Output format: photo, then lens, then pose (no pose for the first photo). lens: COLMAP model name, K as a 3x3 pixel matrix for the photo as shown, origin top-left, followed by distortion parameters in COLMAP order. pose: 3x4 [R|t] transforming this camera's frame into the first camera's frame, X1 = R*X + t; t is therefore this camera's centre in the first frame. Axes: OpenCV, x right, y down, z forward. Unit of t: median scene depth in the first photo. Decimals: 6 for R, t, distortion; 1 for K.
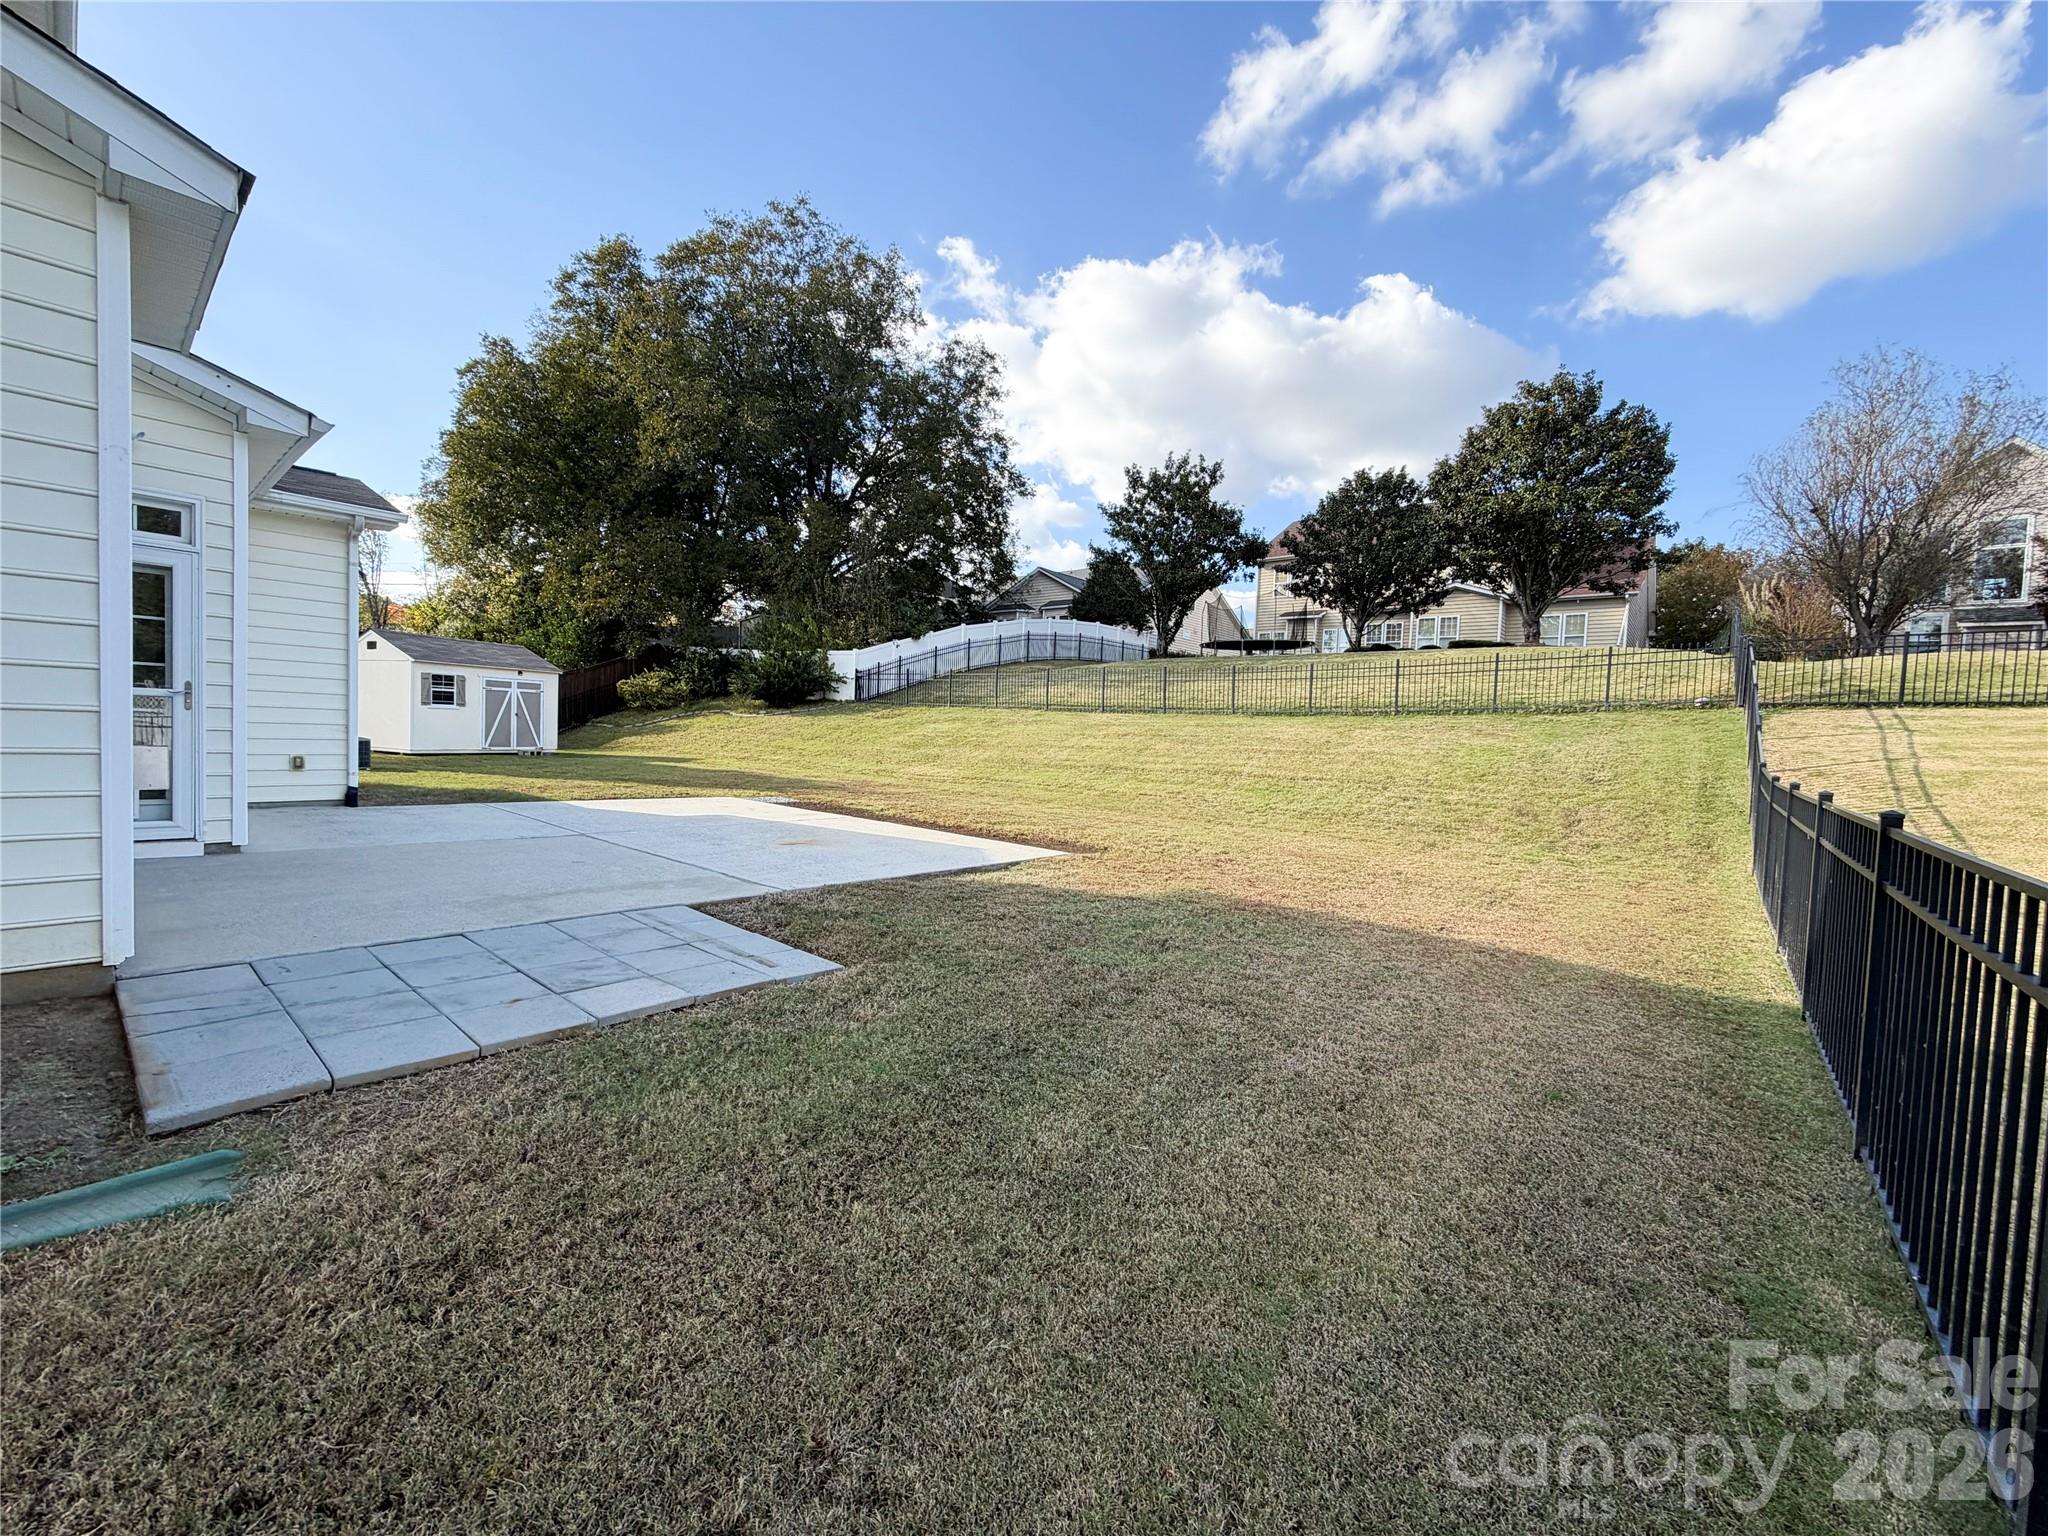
lens RADIAL K [[809.7, 0, 1016.9], [0, 809.7, 764.1], [0, 0, 1]] dist [-0.001674, -0.000086]
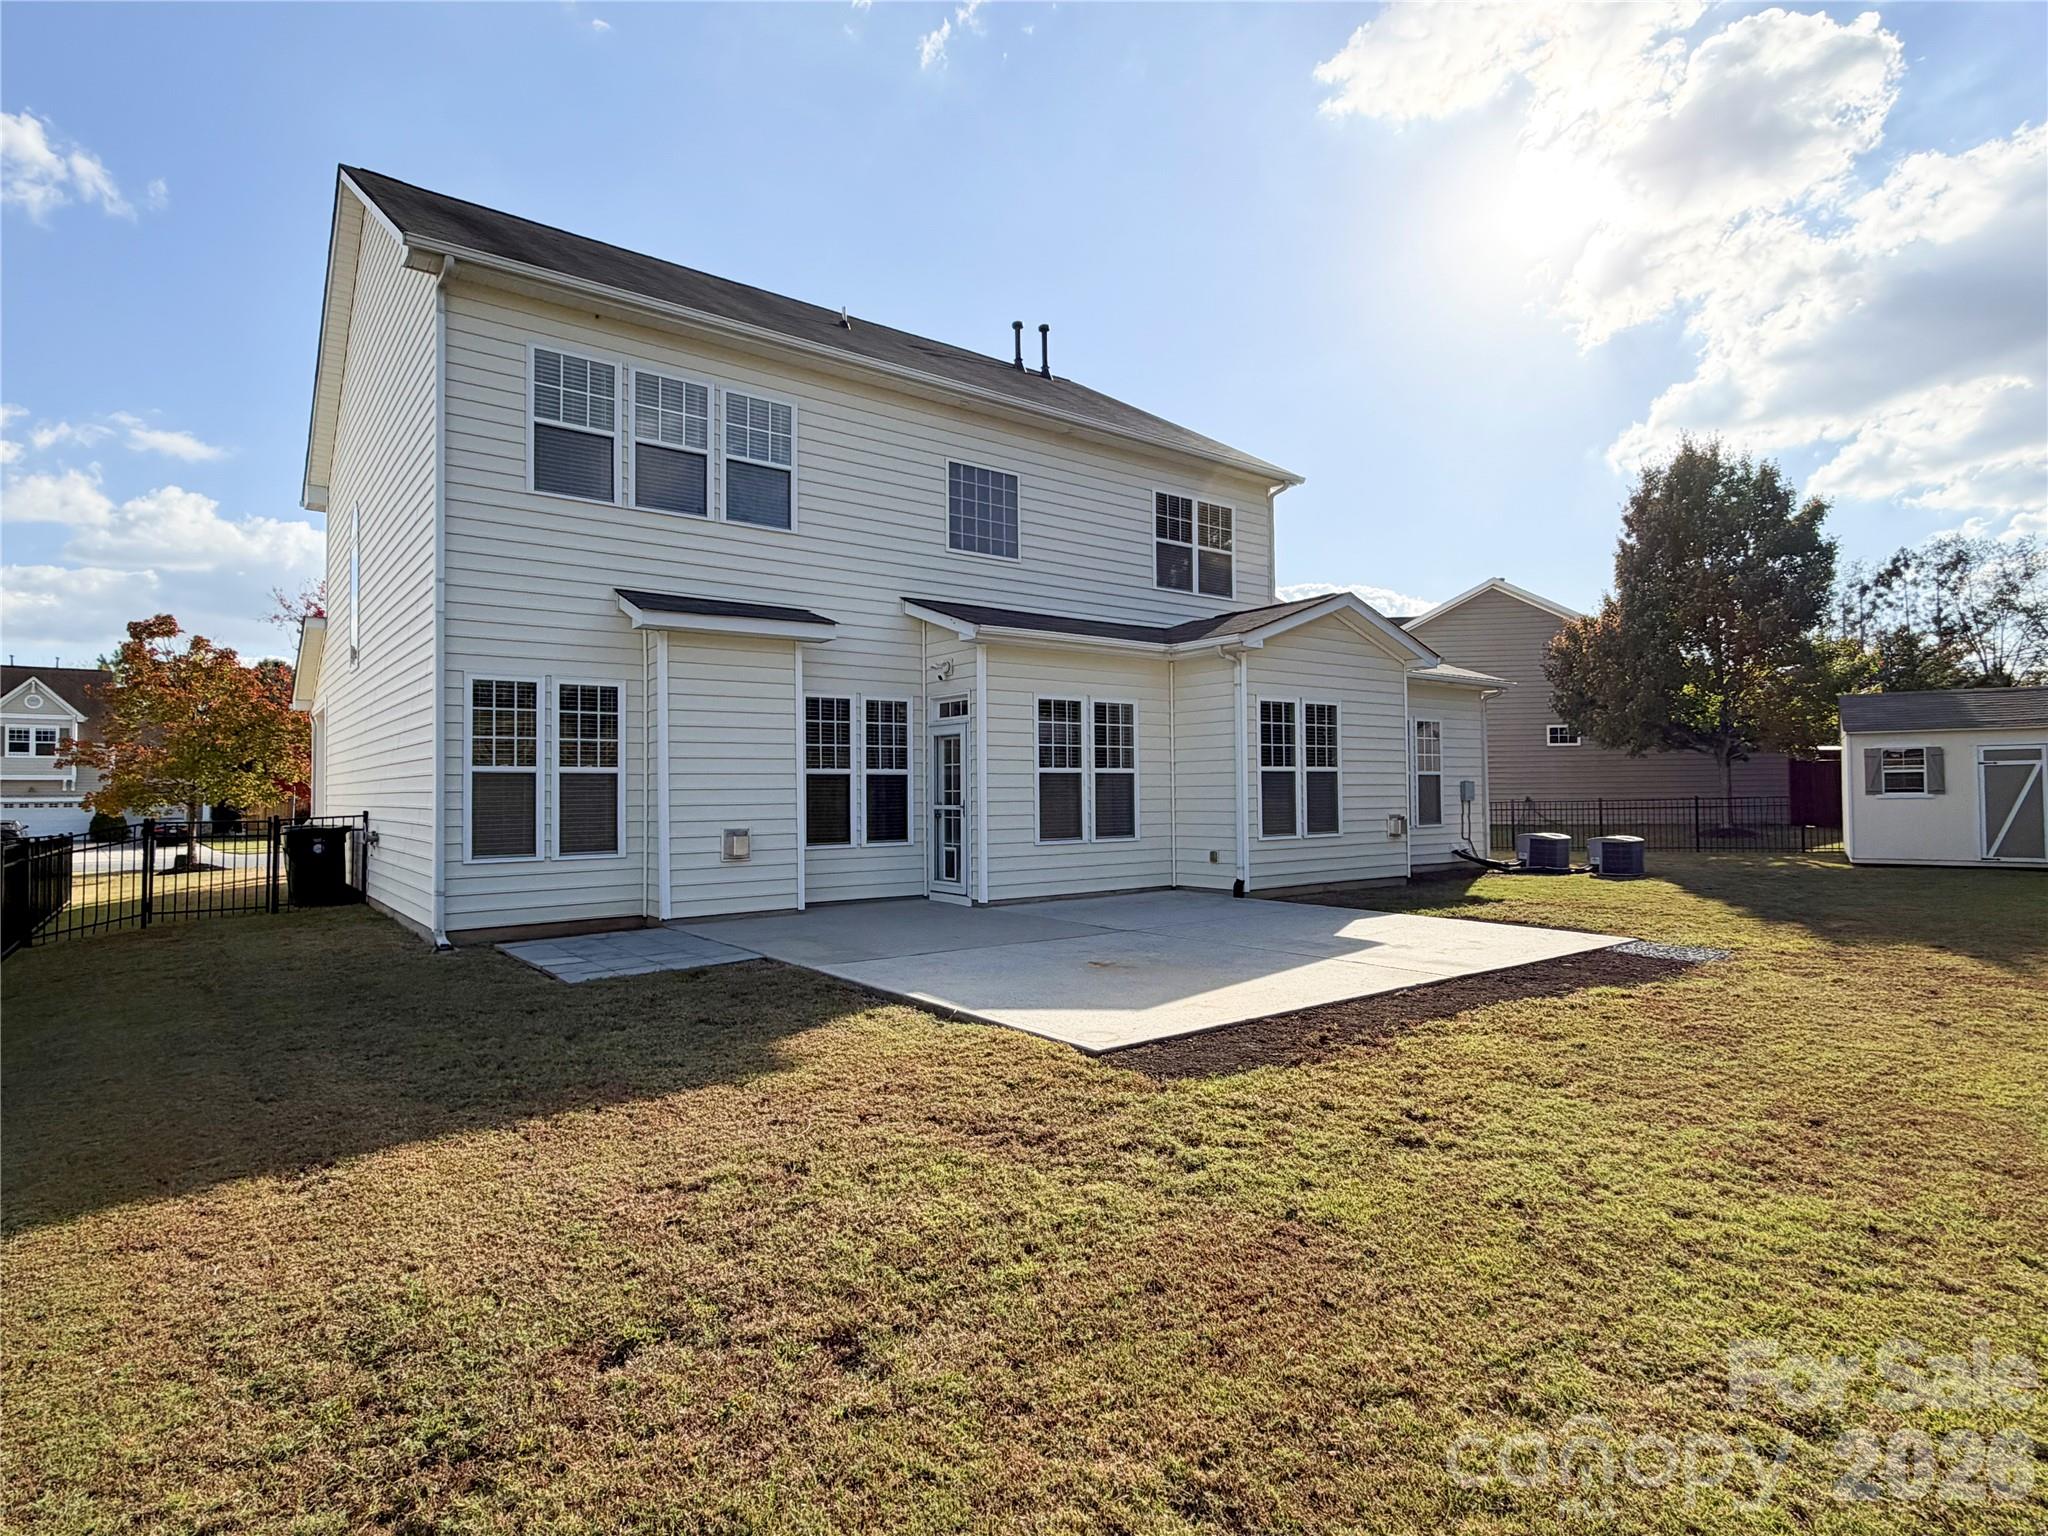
lens RADIAL K [[1079.2, 0, 1024.0], [0, 1079.2, 768.0], [0, 0, 1]] dist [0.000116, 0.000007]
pose [[-0.201991, -0.056902, -0.977733, 0.768738], [-0.041279, 0.997918, -0.049548, -0.042758], [0.978517, 0.030352, -0.203919, 1.062307]]
